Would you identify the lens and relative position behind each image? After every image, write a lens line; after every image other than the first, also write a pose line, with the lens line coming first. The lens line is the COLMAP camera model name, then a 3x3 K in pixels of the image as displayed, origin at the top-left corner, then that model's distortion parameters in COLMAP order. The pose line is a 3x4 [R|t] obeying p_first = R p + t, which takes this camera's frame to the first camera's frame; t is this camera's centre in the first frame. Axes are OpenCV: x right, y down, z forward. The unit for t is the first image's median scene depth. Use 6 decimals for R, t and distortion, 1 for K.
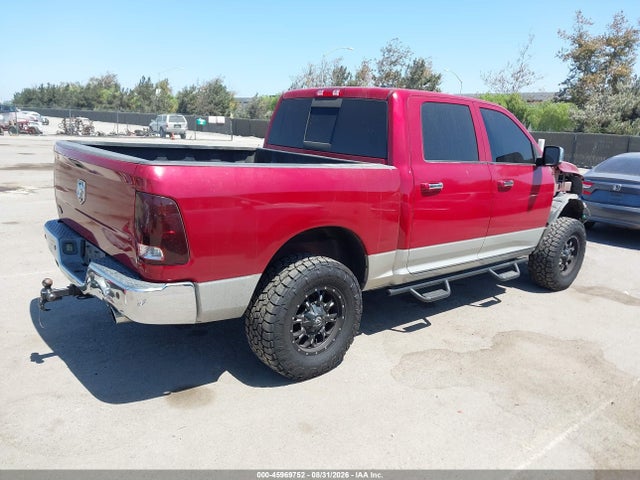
lens RADIAL K [[500.8, 0, 321.7], [0, 500.8, 236.6], [0, 0, 1]] dist [0.032249, -0.033444]
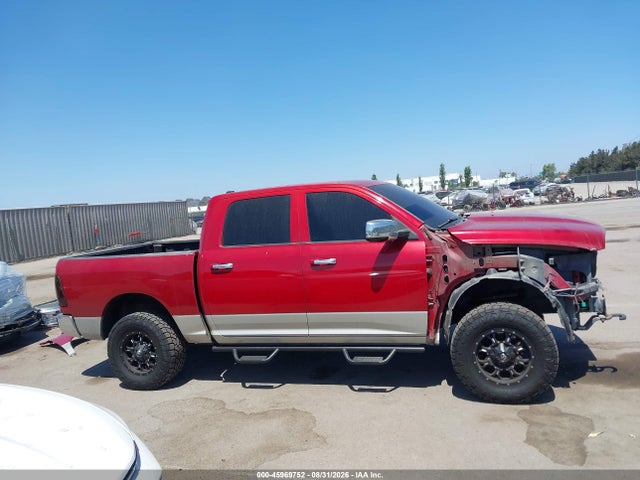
lens RADIAL K [[500.8, 0, 320.1], [0, 500.8, 242.6], [0, 0, 1]] dist [0.032249, -0.033444]
pose [[0.519190, -0.035552, -0.853919, 0.968400], [-0.061281, 0.995014, -0.078686, -0.051924], [0.852459, 0.093182, 0.514423, 0.375695]]
